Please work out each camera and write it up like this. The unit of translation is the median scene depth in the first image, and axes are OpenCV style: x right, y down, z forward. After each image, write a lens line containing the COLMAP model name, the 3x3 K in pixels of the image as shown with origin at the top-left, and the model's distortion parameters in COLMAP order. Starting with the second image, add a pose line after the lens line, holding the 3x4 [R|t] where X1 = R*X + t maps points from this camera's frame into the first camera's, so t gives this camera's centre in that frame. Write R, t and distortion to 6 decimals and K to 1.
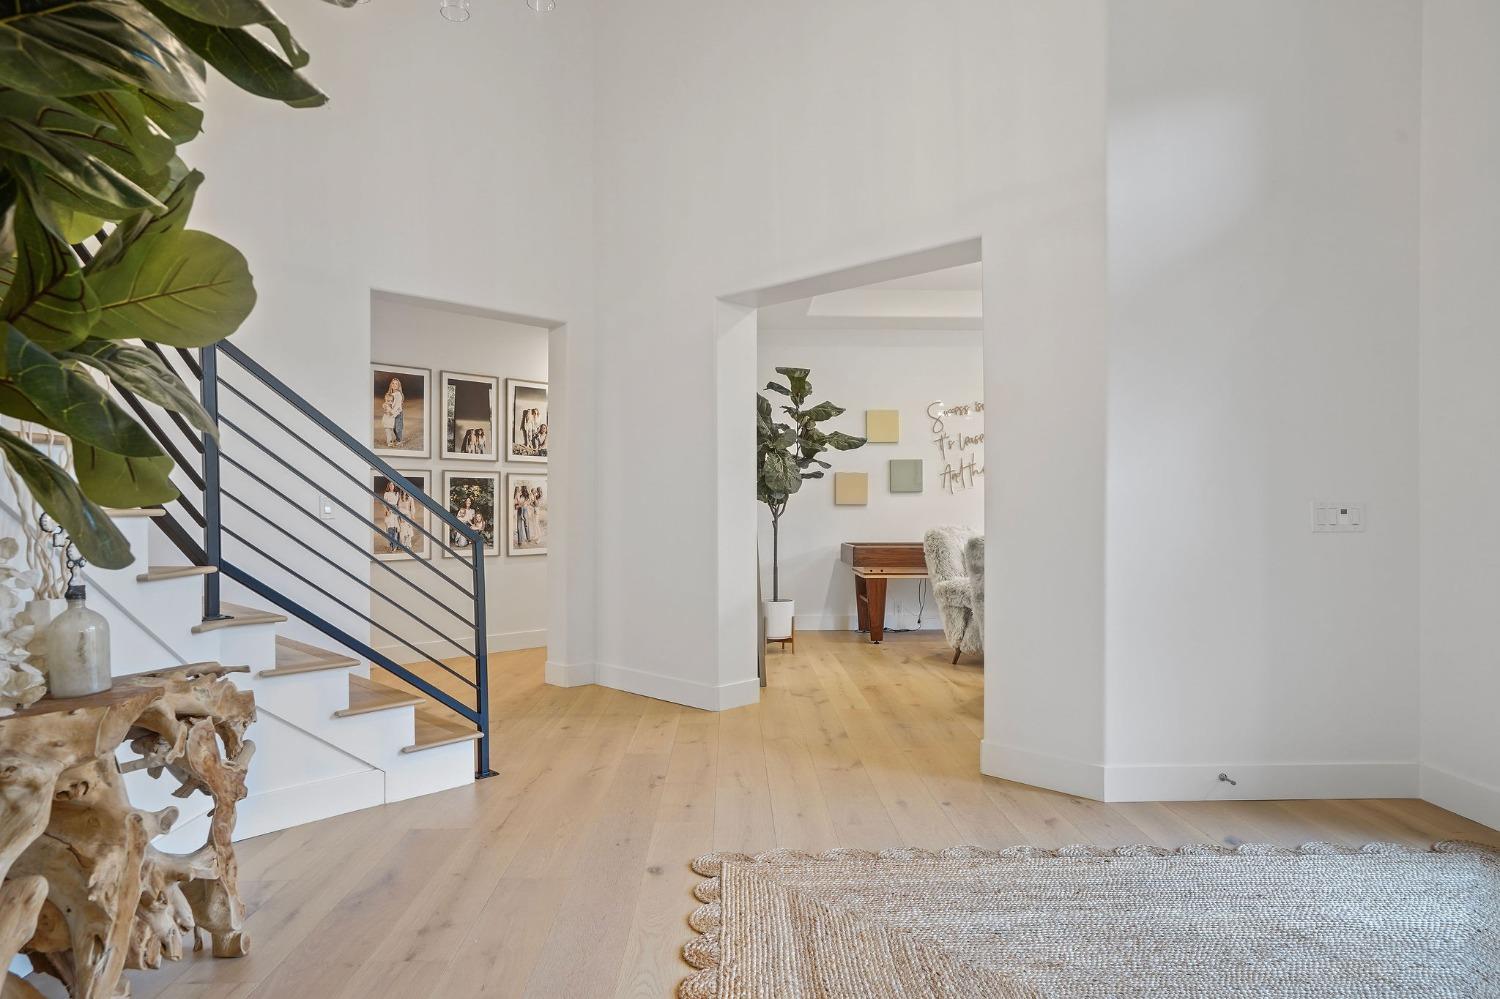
lens RADIAL K [[852.8, 0, 743.2], [0, 852.8, 505.3], [0, 0, 1]] dist [-0.043240, 0.036470]
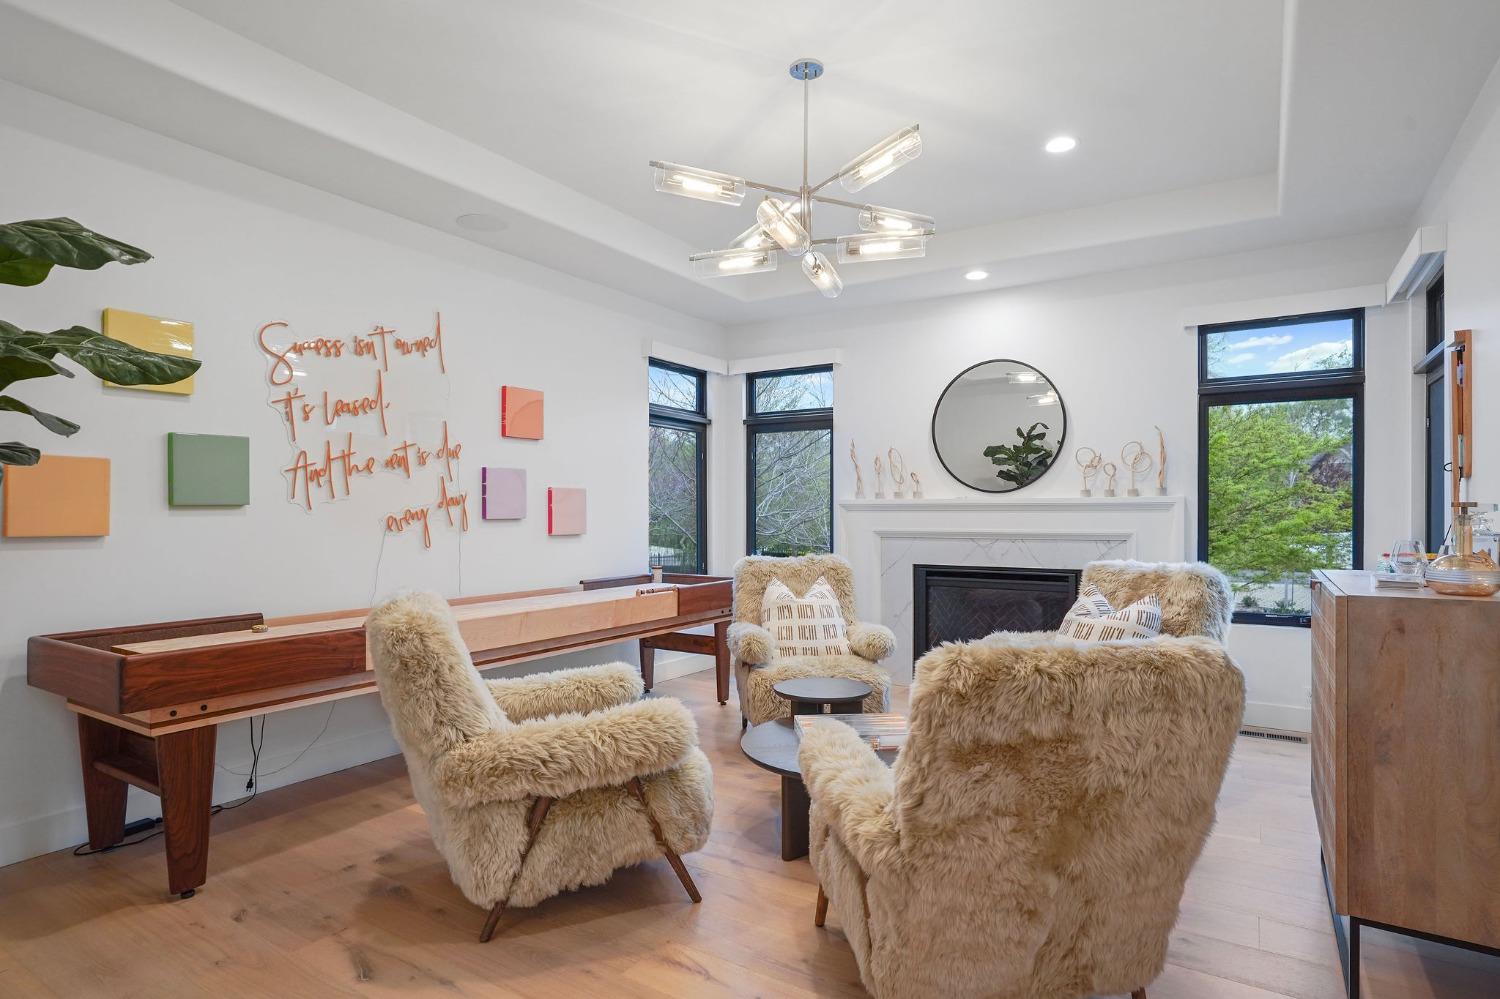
lens RADIAL K [[797.1, 0, 751.9], [0, 797.1, 506.1], [0, 0, 1]] dist [-0.033046, 0.016475]
pose [[0.555193, 0.006959, 0.831692, 0.000670], [-0.004318, 0.999976, -0.005485, -0.014173], [-0.831710, -0.000546, 0.555210, 0.521087]]
